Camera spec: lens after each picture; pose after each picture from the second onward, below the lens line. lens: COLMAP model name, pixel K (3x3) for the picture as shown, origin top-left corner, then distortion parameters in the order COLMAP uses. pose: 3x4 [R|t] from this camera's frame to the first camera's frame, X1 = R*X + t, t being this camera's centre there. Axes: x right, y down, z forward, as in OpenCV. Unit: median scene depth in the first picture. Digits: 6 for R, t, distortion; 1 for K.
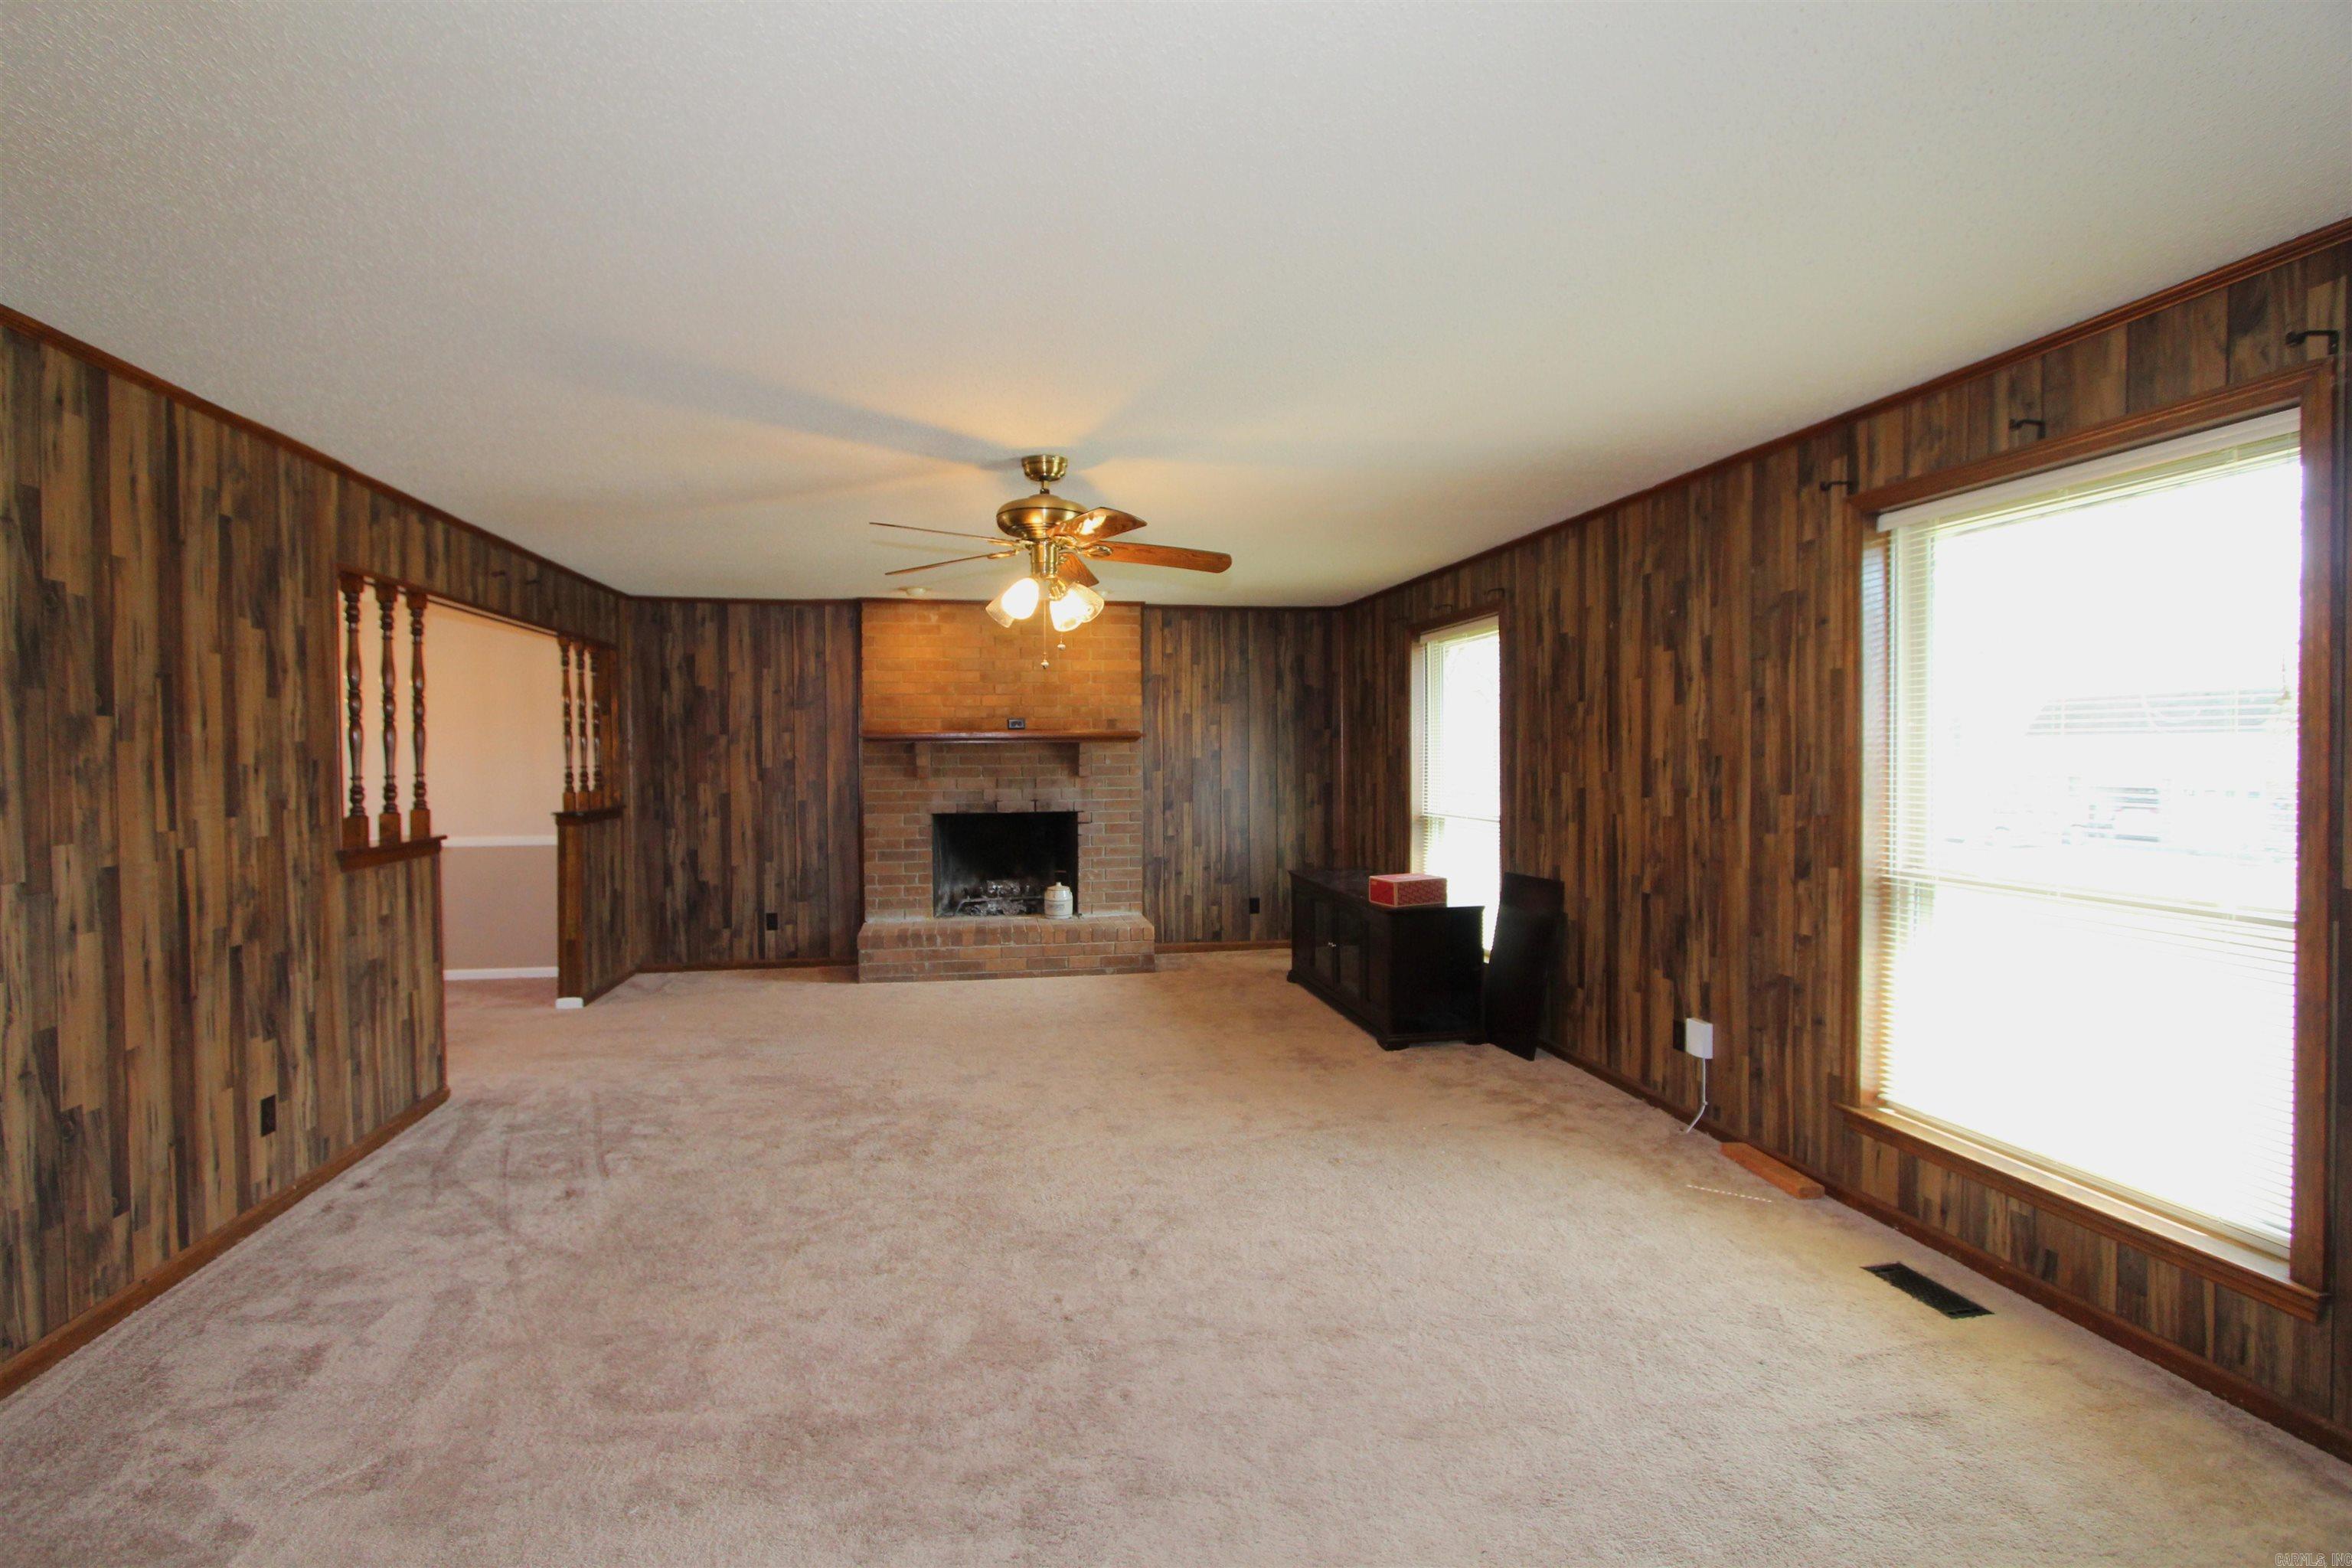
lens RADIAL K [[1127.7, 0, 1166.3], [0, 1127.7, 779.2], [0, 0, 1]] dist [-0.025156, 0.000888]
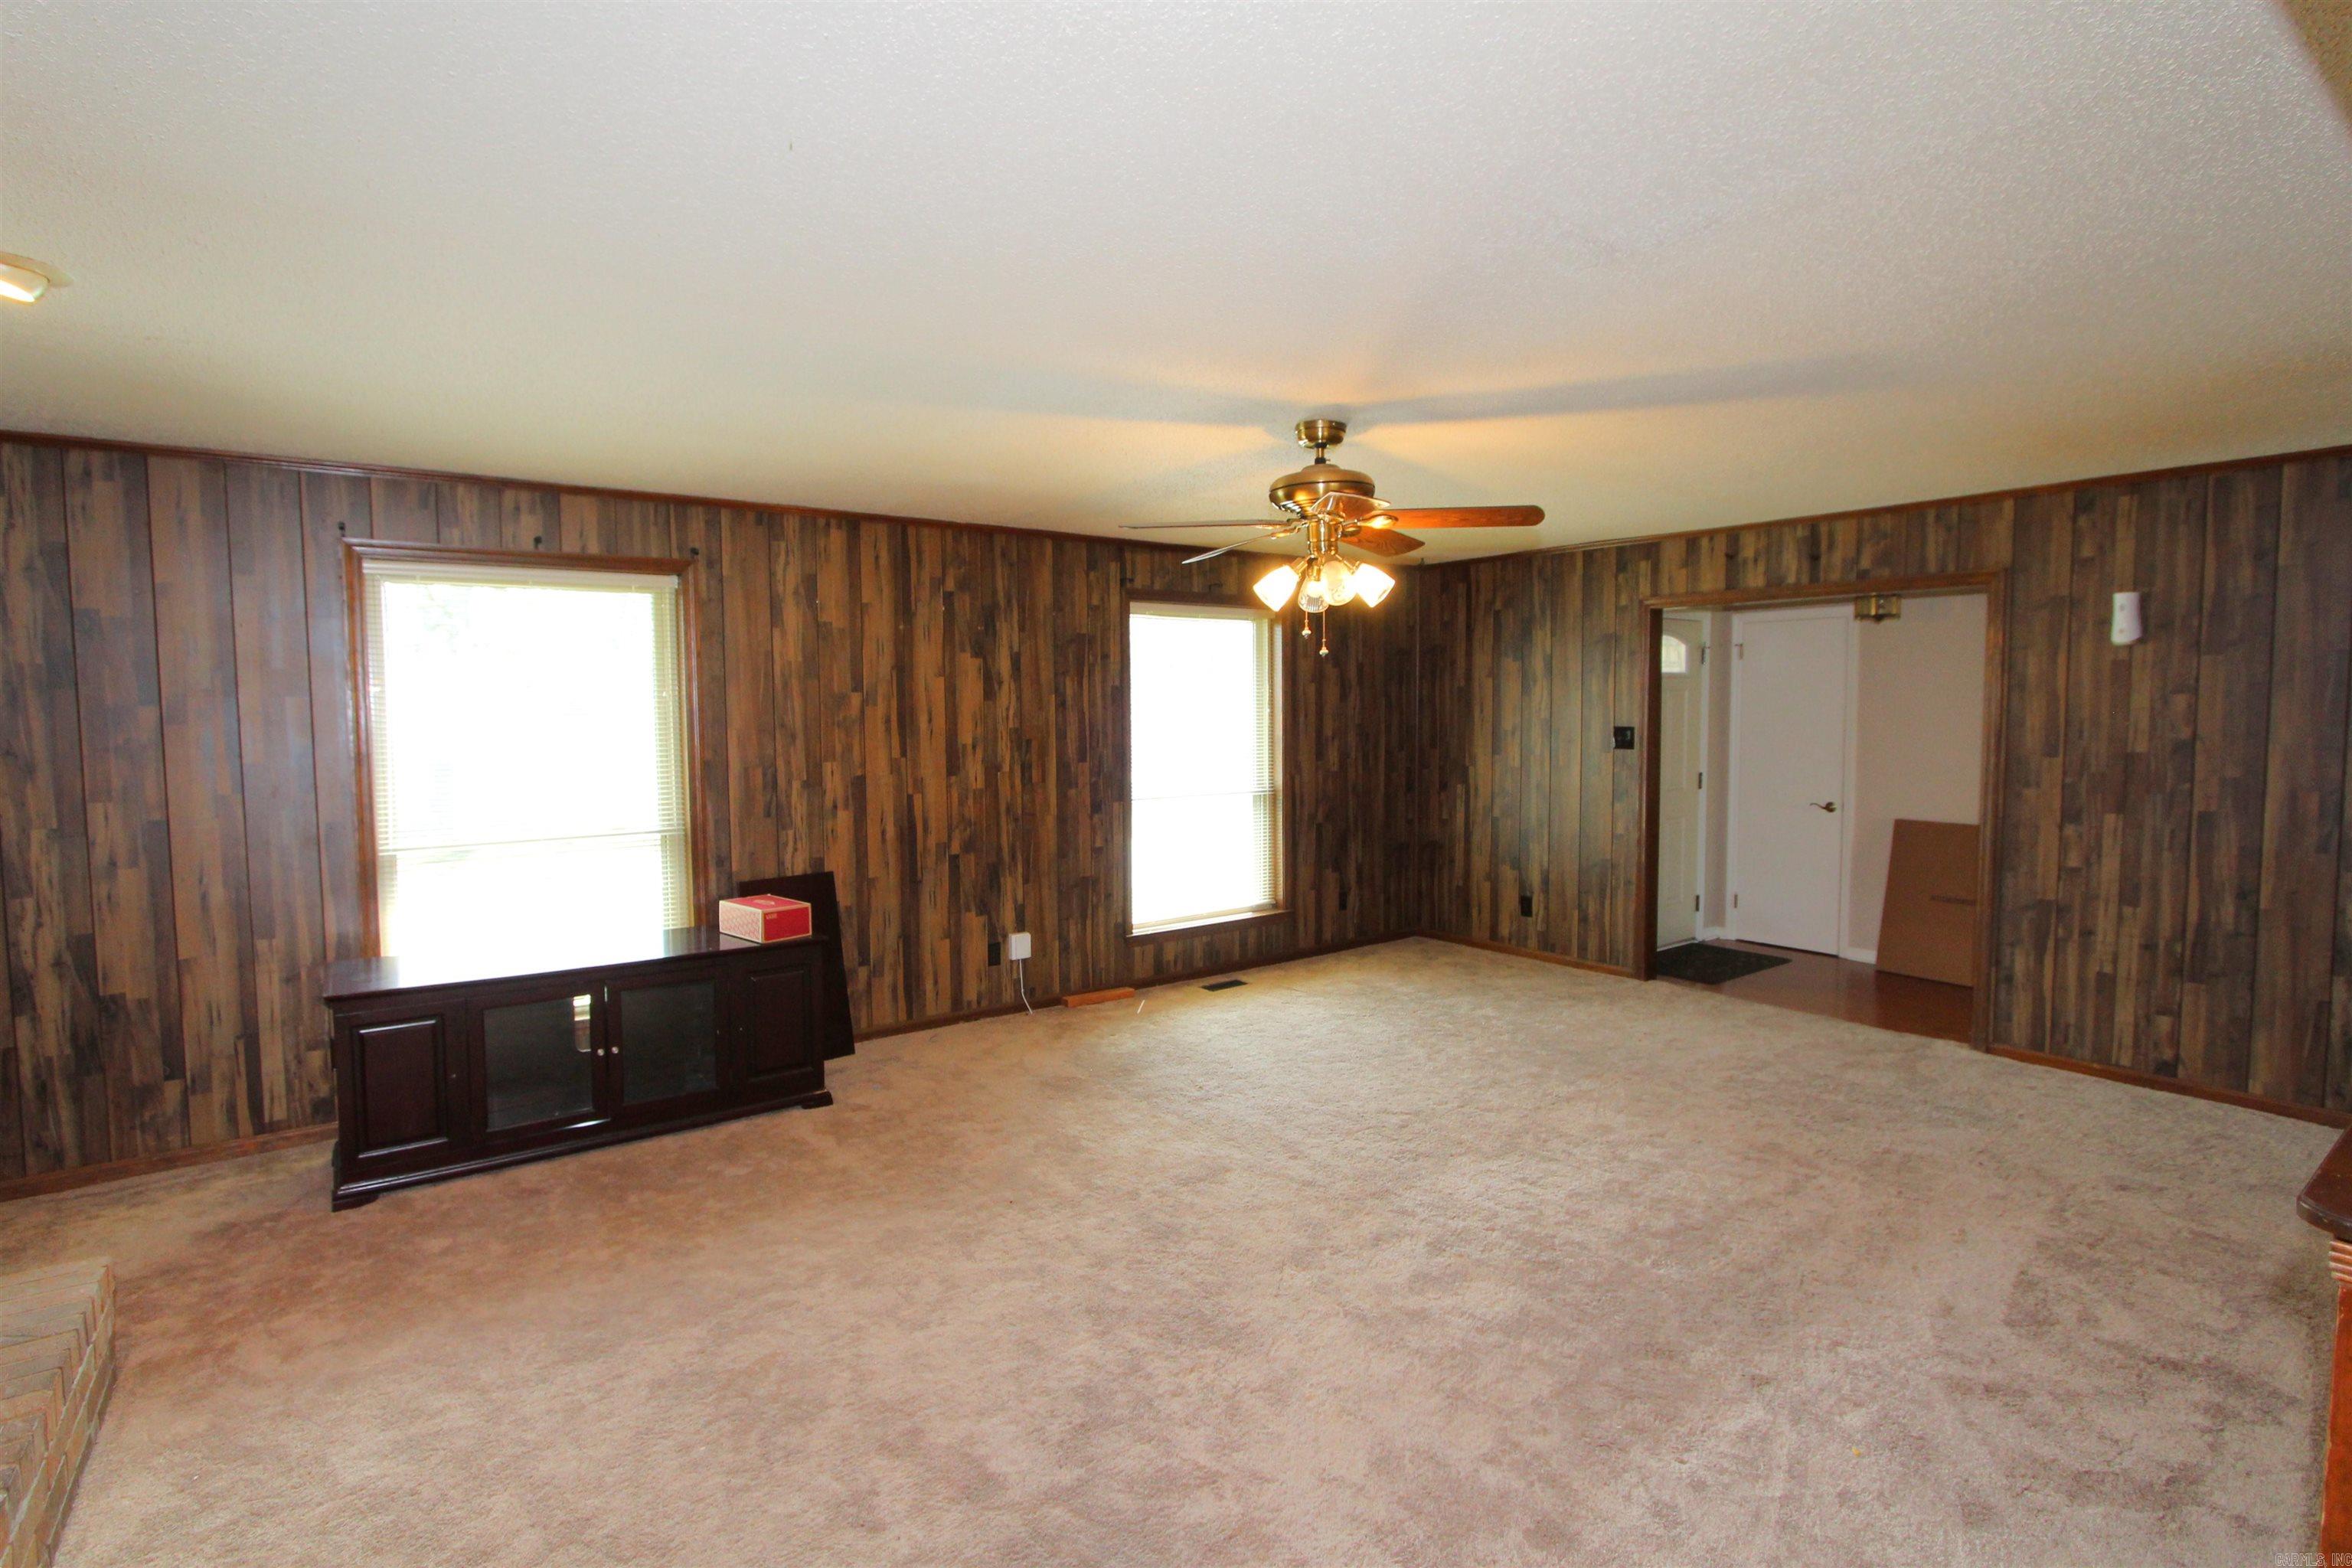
lens RADIAL K [[1098.2, 0, 1173.7], [0, 1098.2, 783.2], [0, 0, 1]] dist [-0.014100, 0.000002]
pose [[-0.461938, -0.046942, 0.885669, -0.767535], [0.034699, 0.996877, 0.070934, -0.054318], [-0.886233, 0.063499, -0.458867, 1.390893]]
